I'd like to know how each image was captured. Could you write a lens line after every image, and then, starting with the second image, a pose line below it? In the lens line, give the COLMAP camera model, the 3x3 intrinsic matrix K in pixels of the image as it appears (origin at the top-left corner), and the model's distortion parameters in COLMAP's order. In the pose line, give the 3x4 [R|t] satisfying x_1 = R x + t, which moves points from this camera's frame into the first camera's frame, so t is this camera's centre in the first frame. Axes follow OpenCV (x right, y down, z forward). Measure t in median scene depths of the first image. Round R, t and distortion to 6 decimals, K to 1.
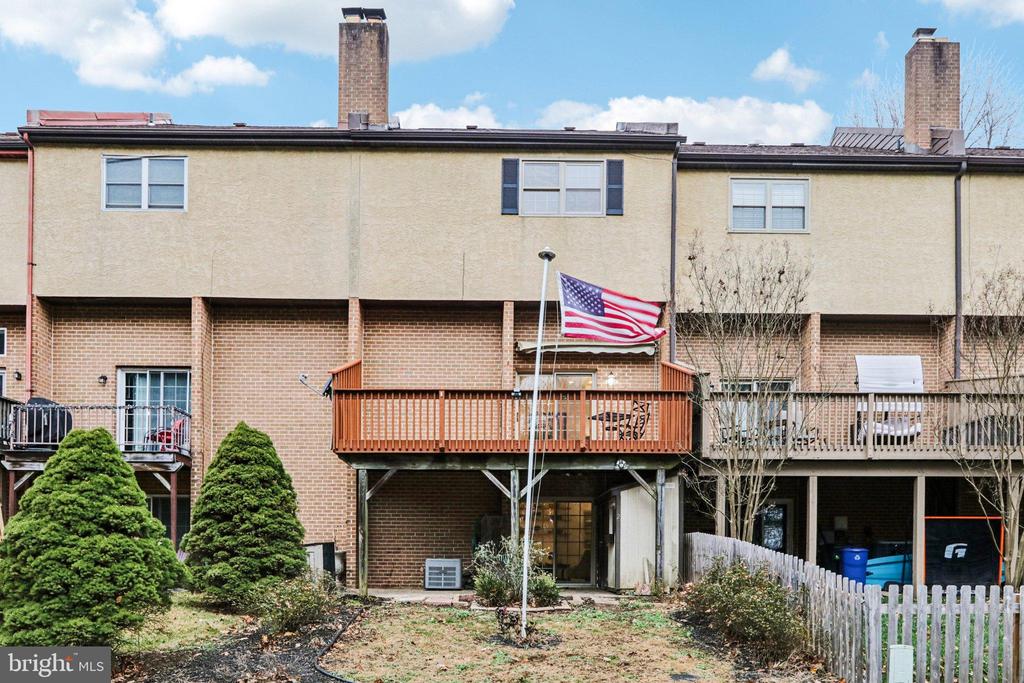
lens RADIAL K [[777.7, 0, 511.3], [0, 777.7, 413.7], [0, 0, 1]] dist [-0.011011, 0.008343]
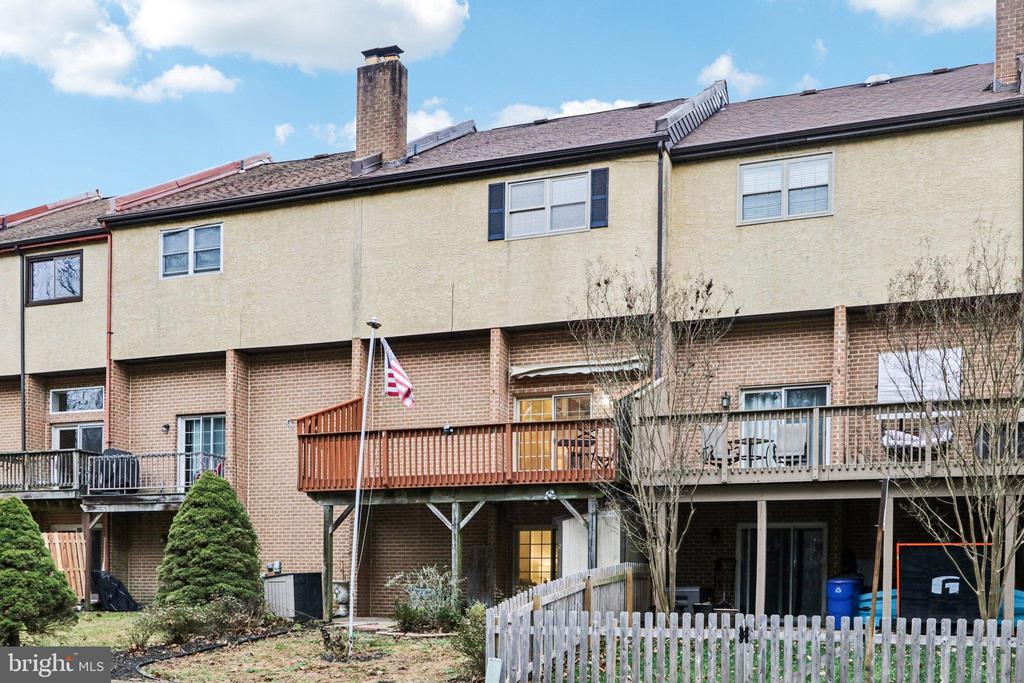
lens RADIAL K [[1048.2, 0, 512.0], [0, 1048.2, 341.5], [0, 0, 1]] dist [0.013524, -0.000187]
pose [[0.927849, -0.080283, -0.364214, 0.513263], [0.061529, 0.996126, -0.062826, -0.042481], [0.367847, 0.035883, 0.929194, -0.245563]]
